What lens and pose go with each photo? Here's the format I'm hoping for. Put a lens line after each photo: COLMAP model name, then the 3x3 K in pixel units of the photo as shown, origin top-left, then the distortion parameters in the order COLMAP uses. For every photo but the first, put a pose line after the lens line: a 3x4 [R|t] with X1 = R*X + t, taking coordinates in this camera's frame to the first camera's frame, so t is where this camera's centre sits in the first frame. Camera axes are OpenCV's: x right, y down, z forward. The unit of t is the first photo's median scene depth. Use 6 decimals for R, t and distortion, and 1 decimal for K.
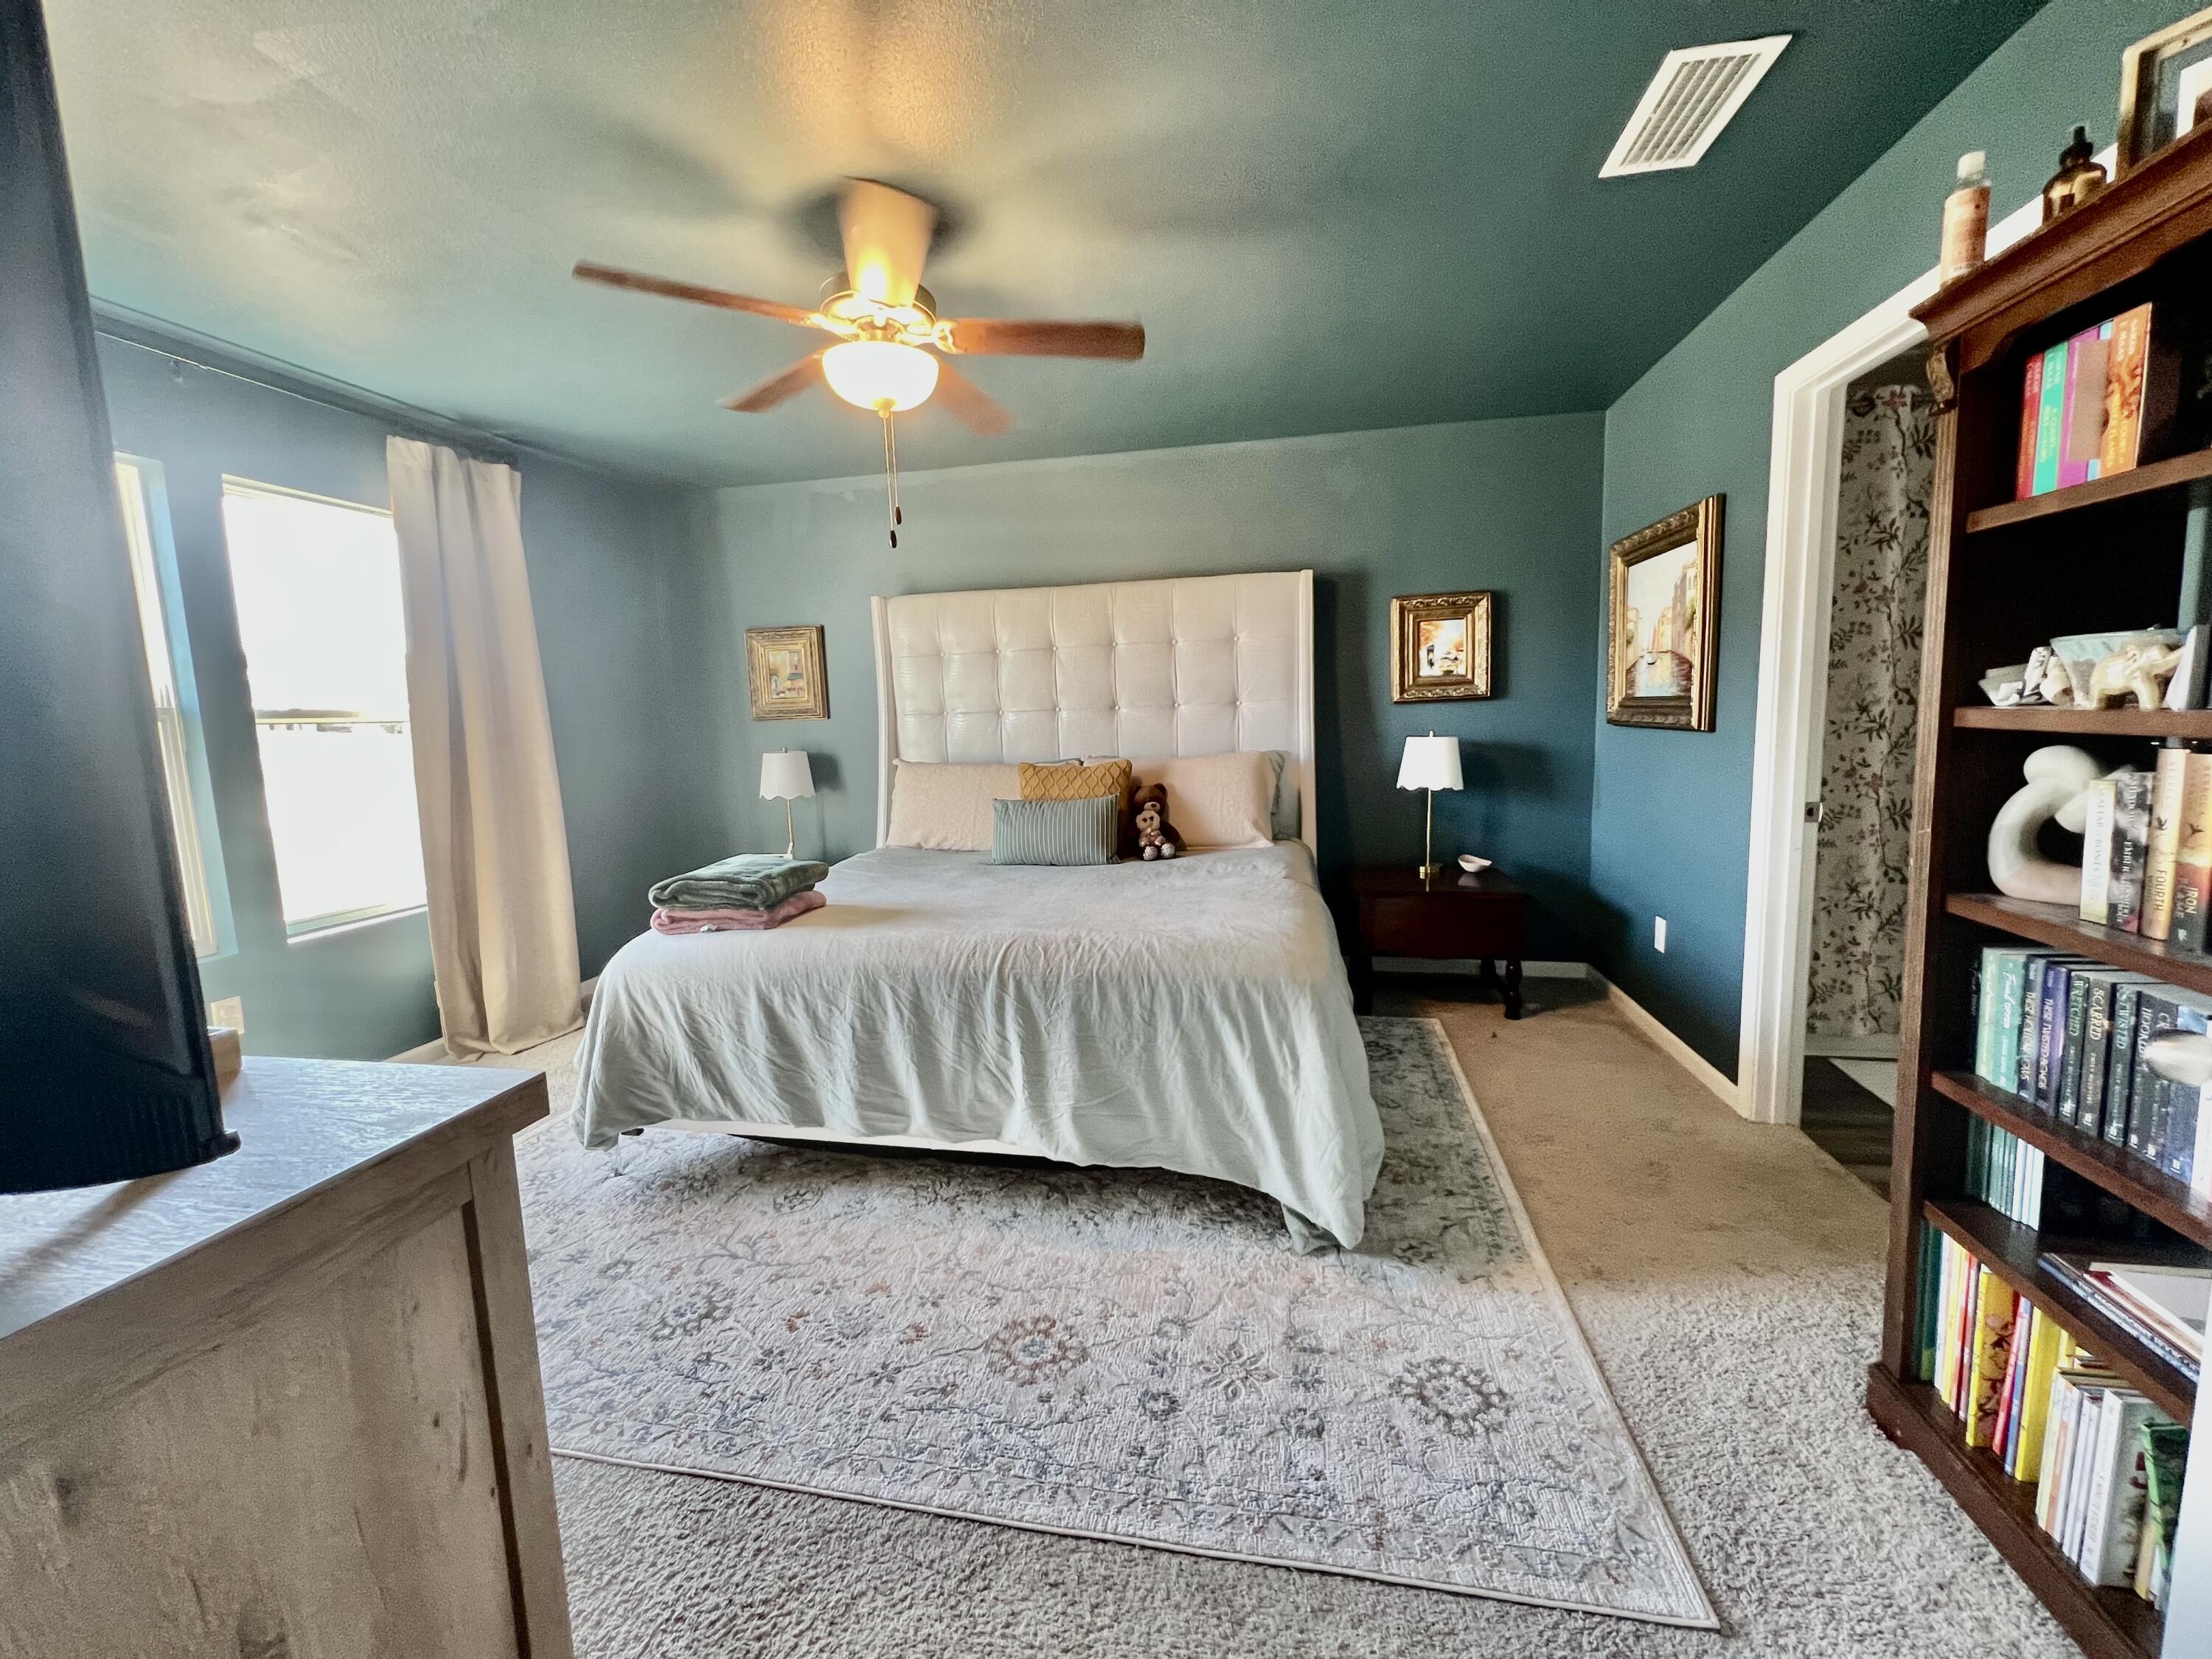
lens RADIAL K [[884.6, 0, 1106.2], [0, 884.6, 822.5], [0, 0, 1]] dist [-0.001739, 0.000519]
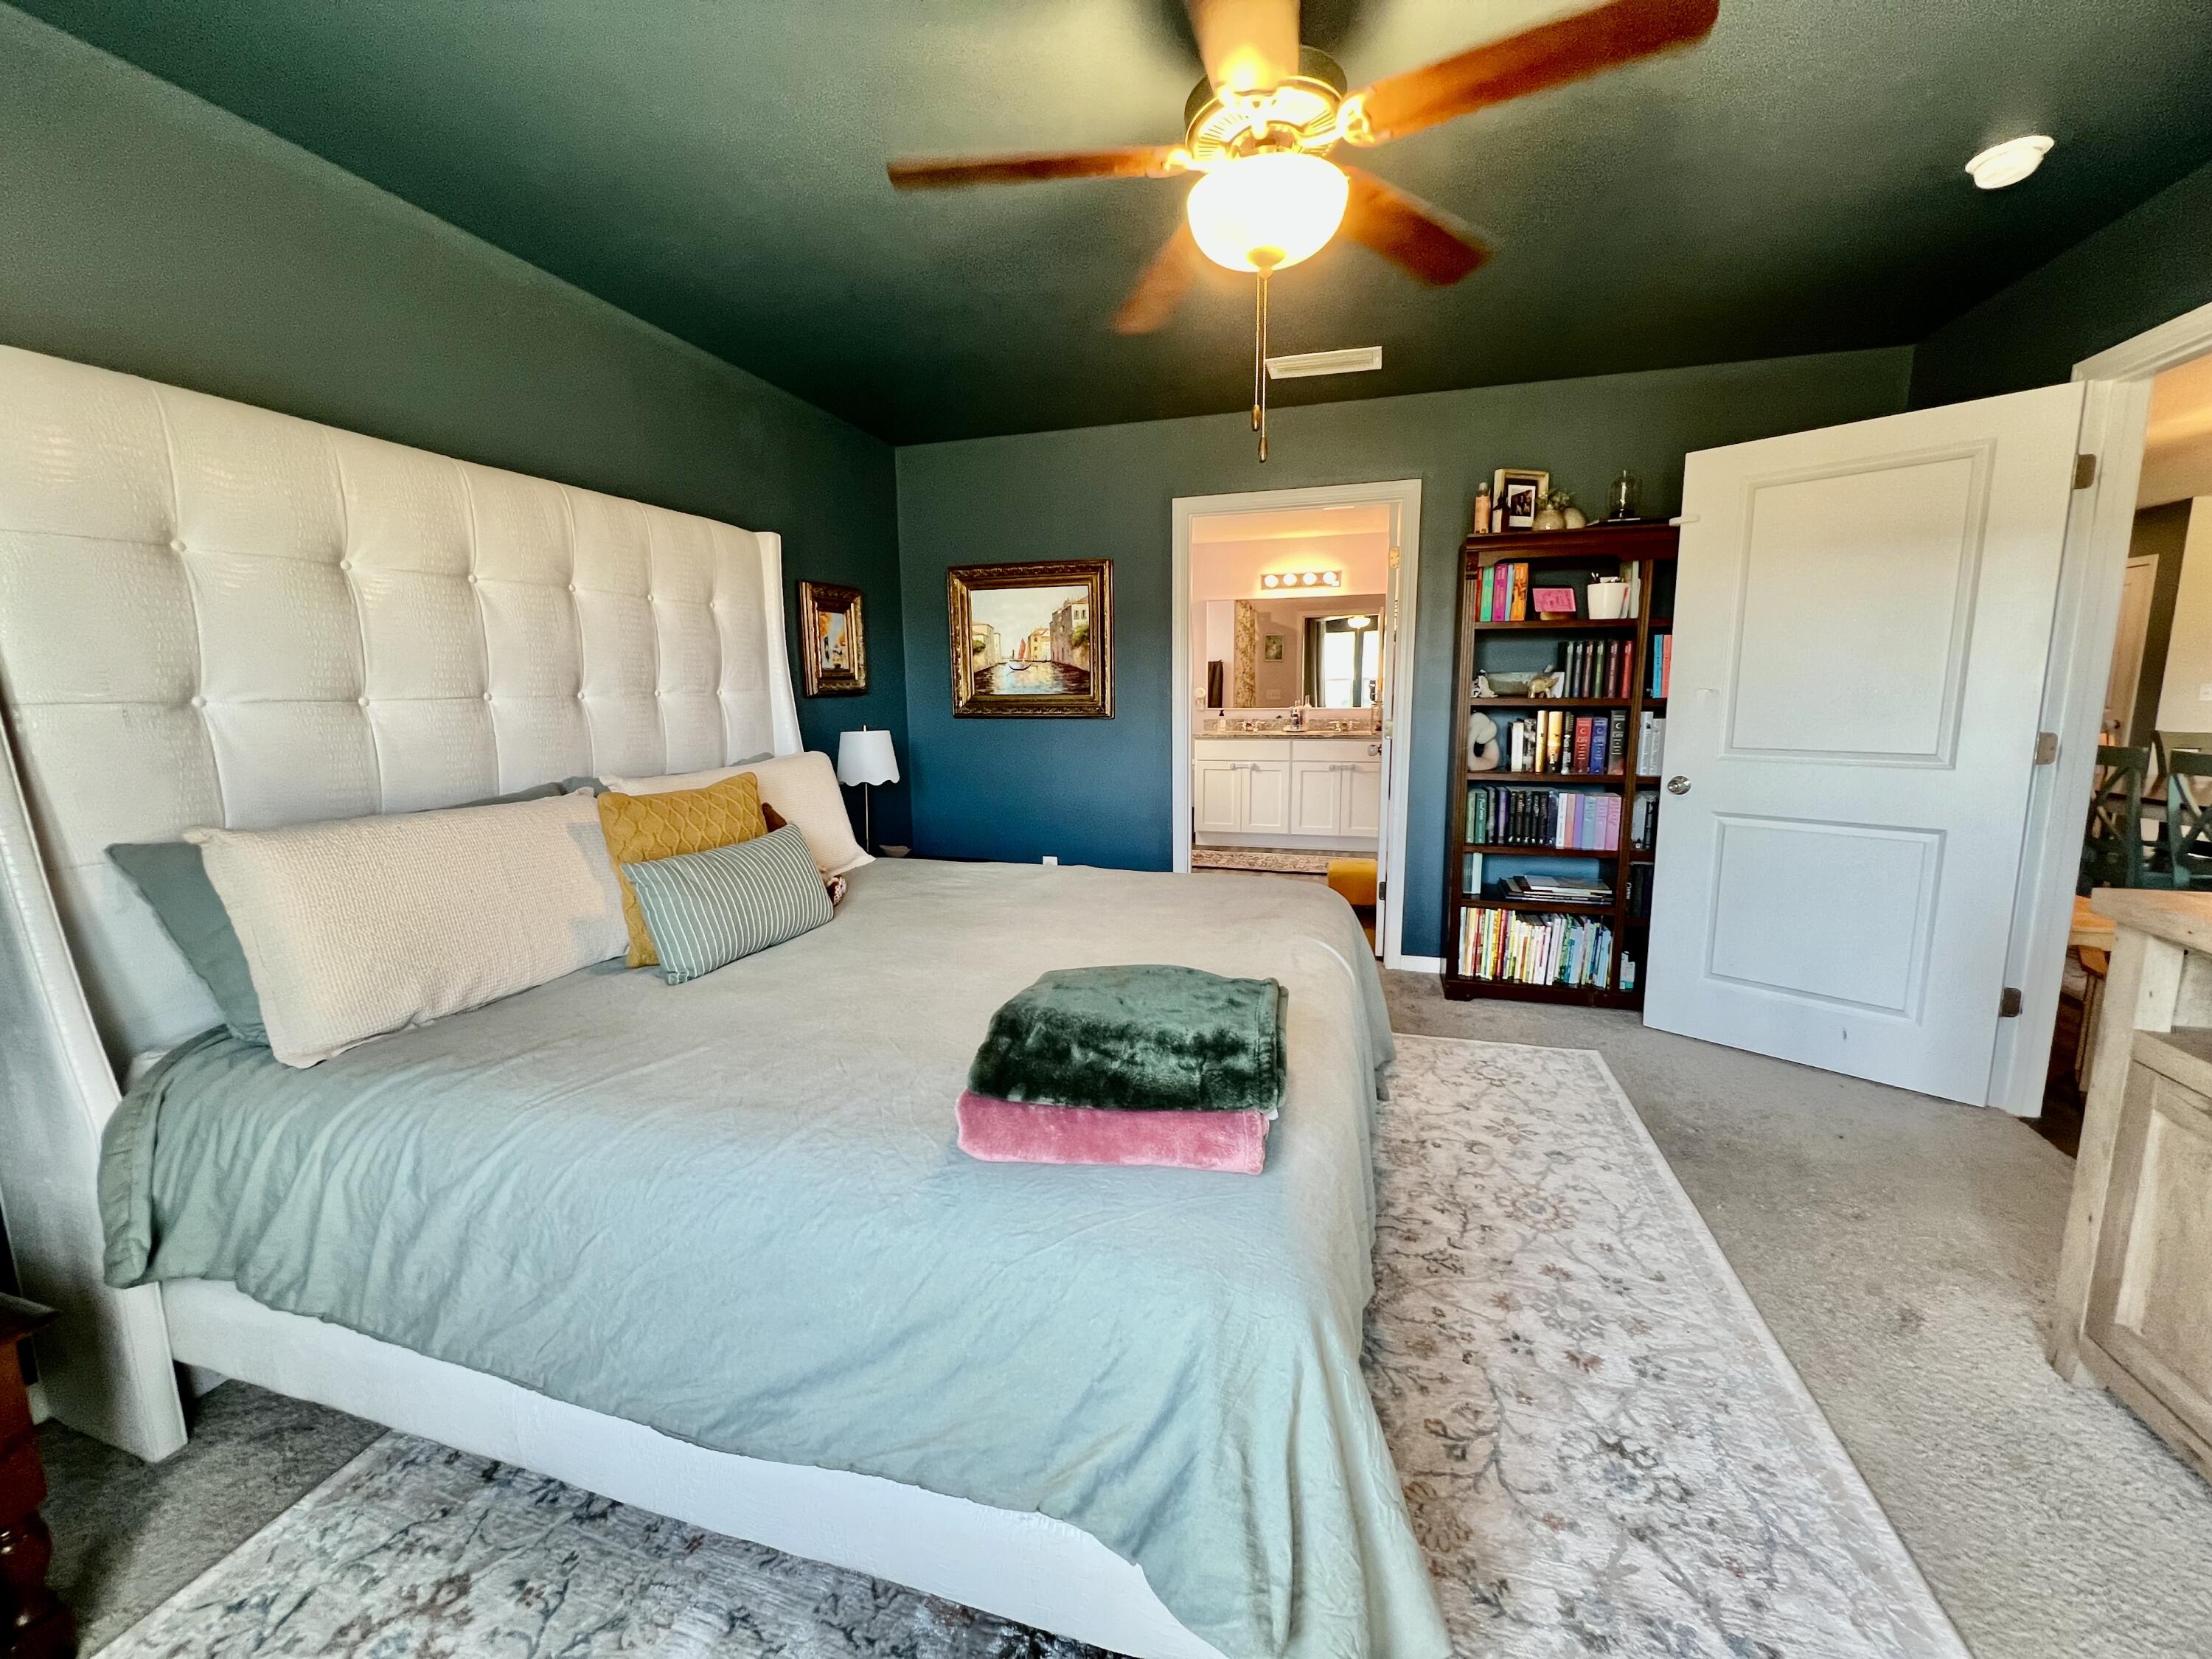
lens RADIAL K [[884.6, 0, 1104.6], [0, 884.6, 821.6], [0, 0, 1]] dist [-0.001739, 0.000519]
pose [[0.091811, -0.121366, 0.988353, -0.665588], [0.132259, 0.985237, 0.108697, -0.077549], [-0.986954, 0.120739, 0.106508, 0.719207]]
